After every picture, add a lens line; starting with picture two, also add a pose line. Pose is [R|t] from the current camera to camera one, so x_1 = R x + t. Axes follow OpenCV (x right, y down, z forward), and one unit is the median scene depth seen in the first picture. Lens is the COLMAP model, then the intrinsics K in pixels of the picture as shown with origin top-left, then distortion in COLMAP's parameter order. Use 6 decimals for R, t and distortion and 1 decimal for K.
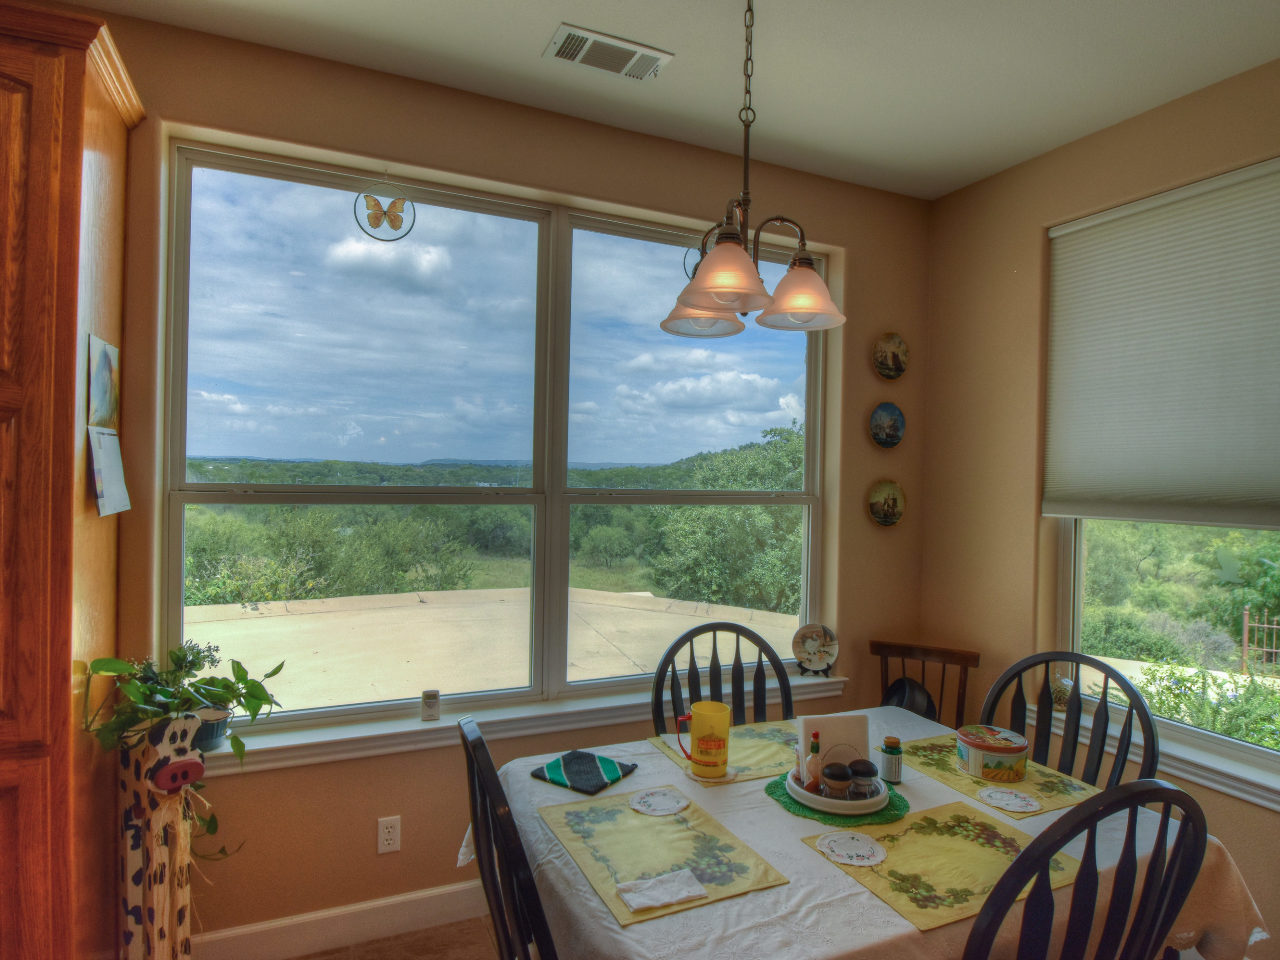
lens RADIAL K [[732.3, 0, 640.0], [0, 732.3, 480.0], [0, 0, 1]] dist [0.002992, -0.019713]
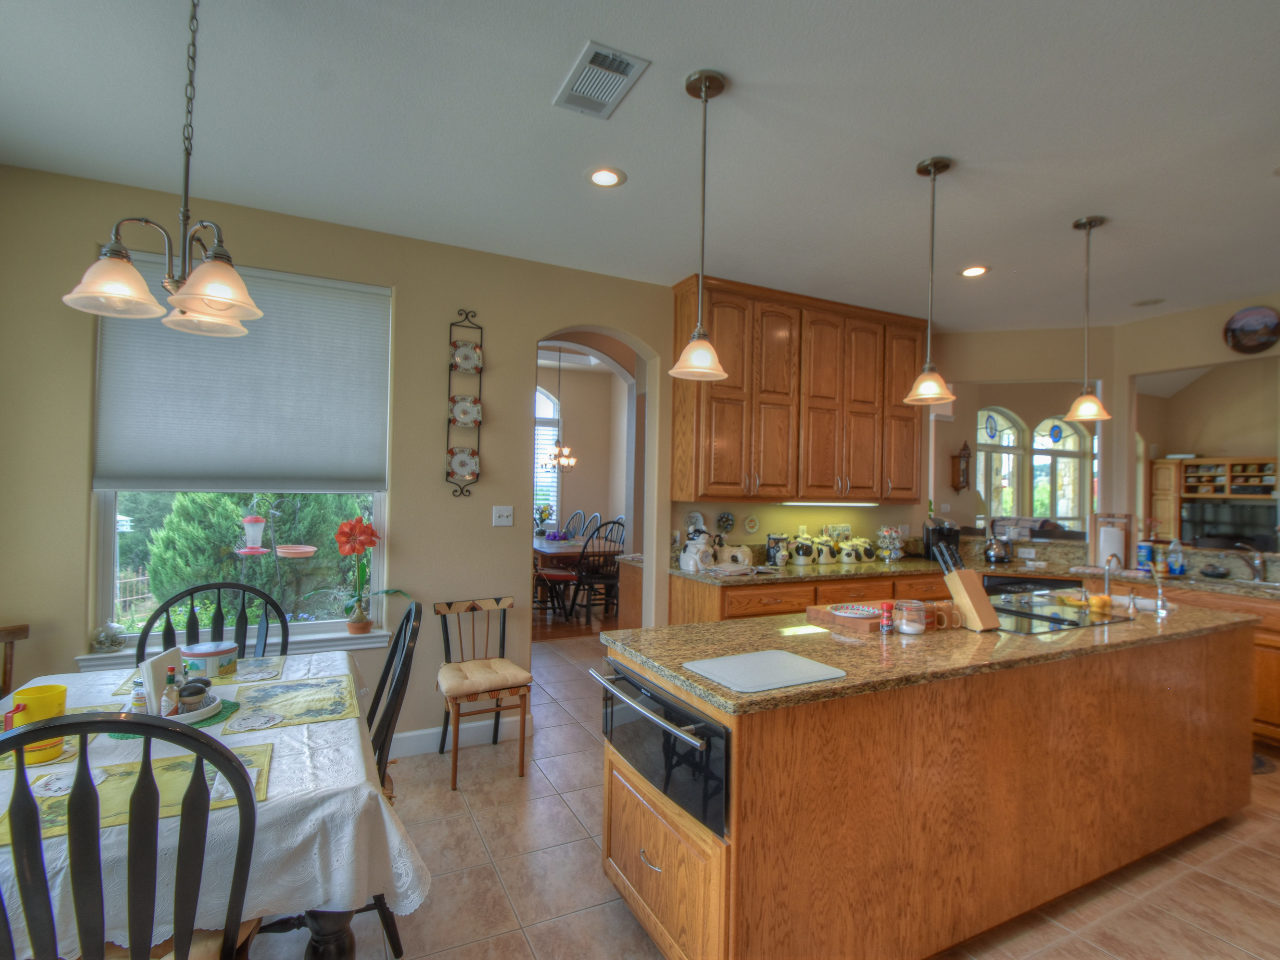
lens RADIAL K [[643.0, 0, 640.0], [0, 643.0, 480.0], [0, 0, 1]] dist [-0.001893, -0.000499]
pose [[-0.034641, -0.009034, 0.999359, -0.507878], [-0.007227, 0.999935, 0.008789, 0.015698], [-0.999374, -0.006918, -0.034704, 0.170200]]
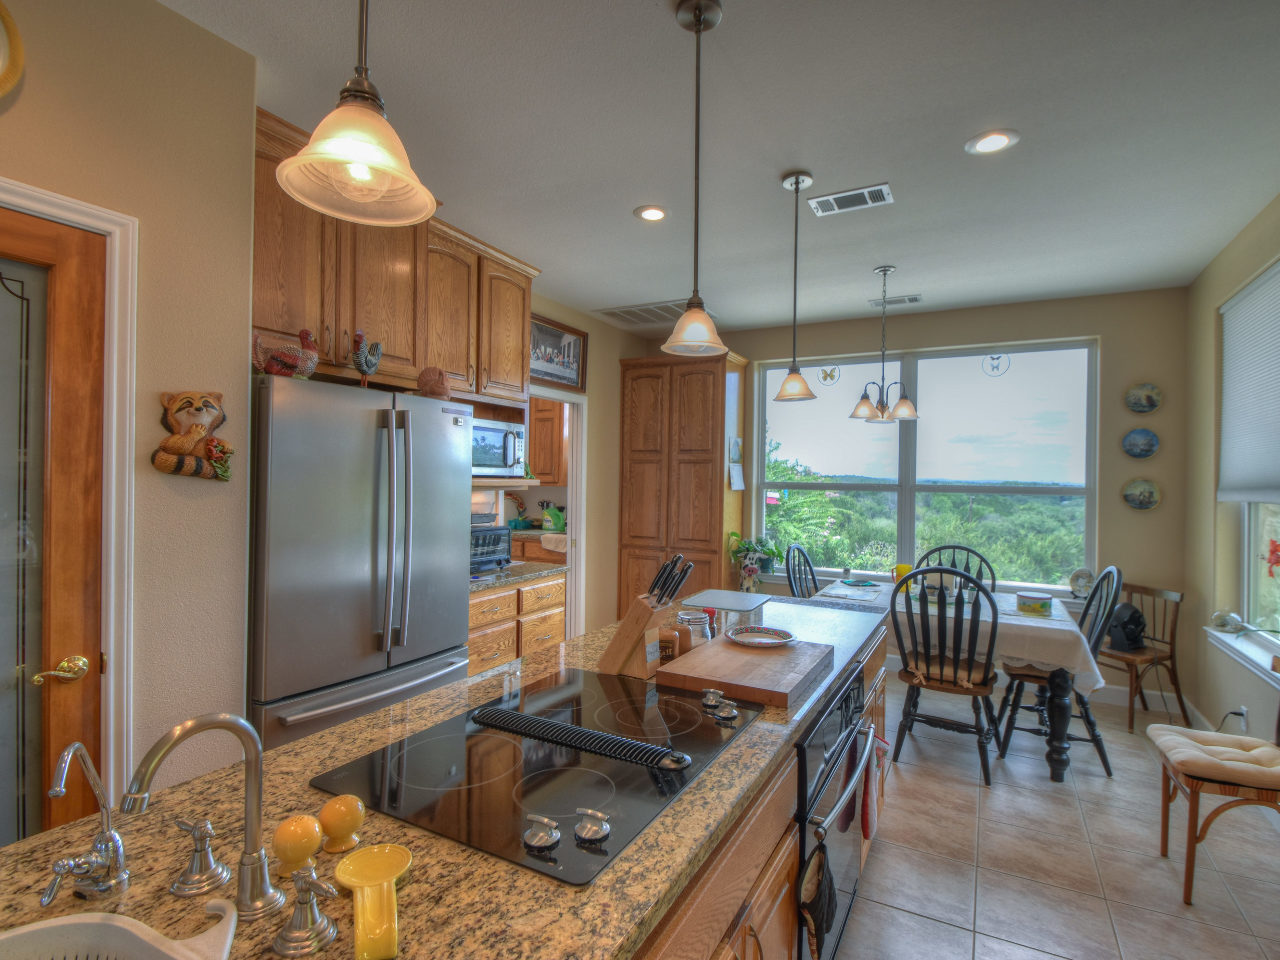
lens RADIAL K [[643.0, 0, 640.0], [0, 643.0, 480.0], [0, 0, 1]] dist [-0.001893, -0.000499]
pose [[0.590564, -0.012429, -0.806895, 0.923839], [-0.012955, 0.999607, -0.024879, 0.055514], [0.806887, 0.025146, 0.590170, -0.725450]]
